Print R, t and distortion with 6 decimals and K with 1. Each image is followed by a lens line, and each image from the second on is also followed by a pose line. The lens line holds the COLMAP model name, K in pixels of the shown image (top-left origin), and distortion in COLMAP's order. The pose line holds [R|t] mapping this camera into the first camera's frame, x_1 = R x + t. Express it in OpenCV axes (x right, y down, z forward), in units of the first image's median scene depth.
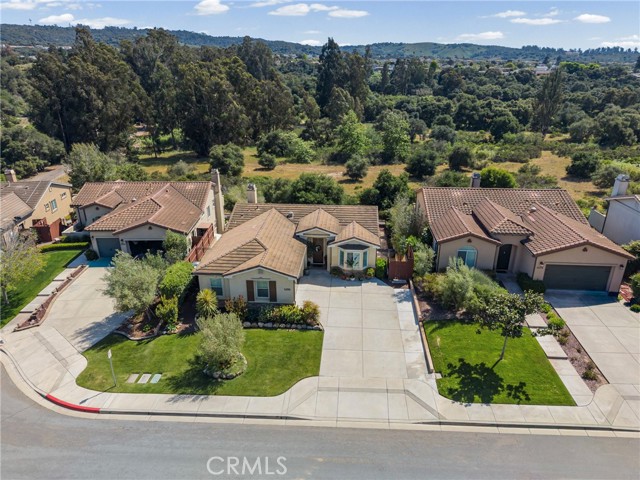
lens RADIAL K [[437.2, 0, 316.9], [0, 437.2, 227.0], [0, 0, 1]] dist [0.008081, -0.006860]
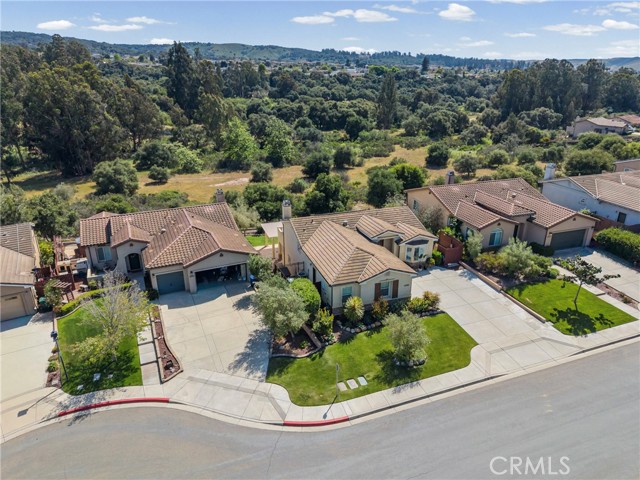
lens RADIAL K [[437.2, 0, 316.9], [0, 437.2, 227.0], [0, 0, 1]] dist [0.008081, -0.006860]
pose [[0.917336, -0.133140, 0.375192, -0.189309], [0.133140, 0.990755, 0.026054, -0.019768], [-0.375192, 0.026053, 0.926581, -0.000292]]
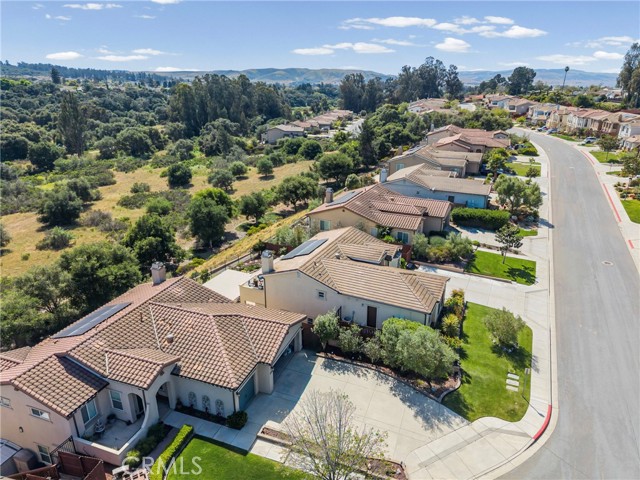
lens RADIAL K [[432.3, 0, 320.0], [0, 432.3, 240.0], [0, 0, 1]] dist [-0.000304, -0.003938]
pose [[0.355449, -0.321415, 0.877695, -0.350570], [0.313981, 0.925510, 0.211769, -0.106501], [-0.880382, 0.200307, 0.429890, 0.196855]]
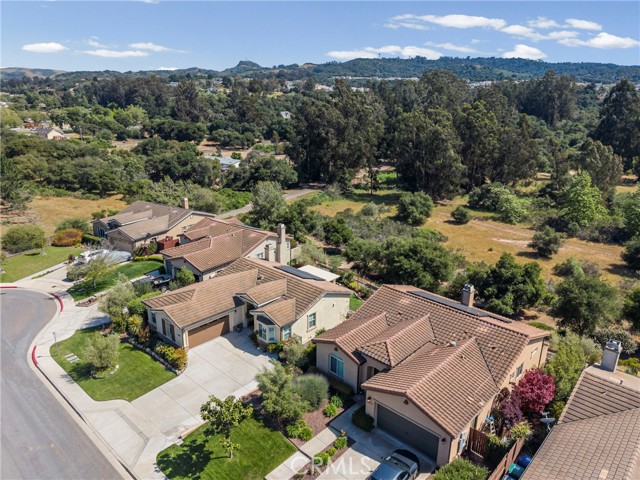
lens RADIAL K [[448.2, 0, 319.1], [0, 448.2, 236.3], [0, 0, 1]] dist [0.047352, -0.060205]
pose [[0.785528, 0.198676, -0.586066, 0.258592], [-0.225519, 0.973840, 0.027859, -0.071251], [0.576270, 0.110285, 0.809784, 0.035555]]
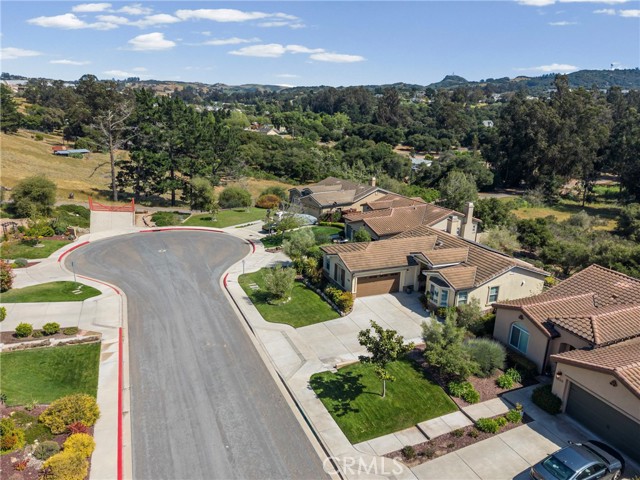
lens RADIAL K [[448.2, 0, 319.1], [0, 448.2, 236.3], [0, 0, 1]] dist [0.047352, -0.060205]
pose [[0.463629, 0.262584, -0.846225, 0.256498], [-0.328566, 0.937933, 0.111026, -0.024967], [0.822856, 0.226566, 0.521129, 0.058060]]
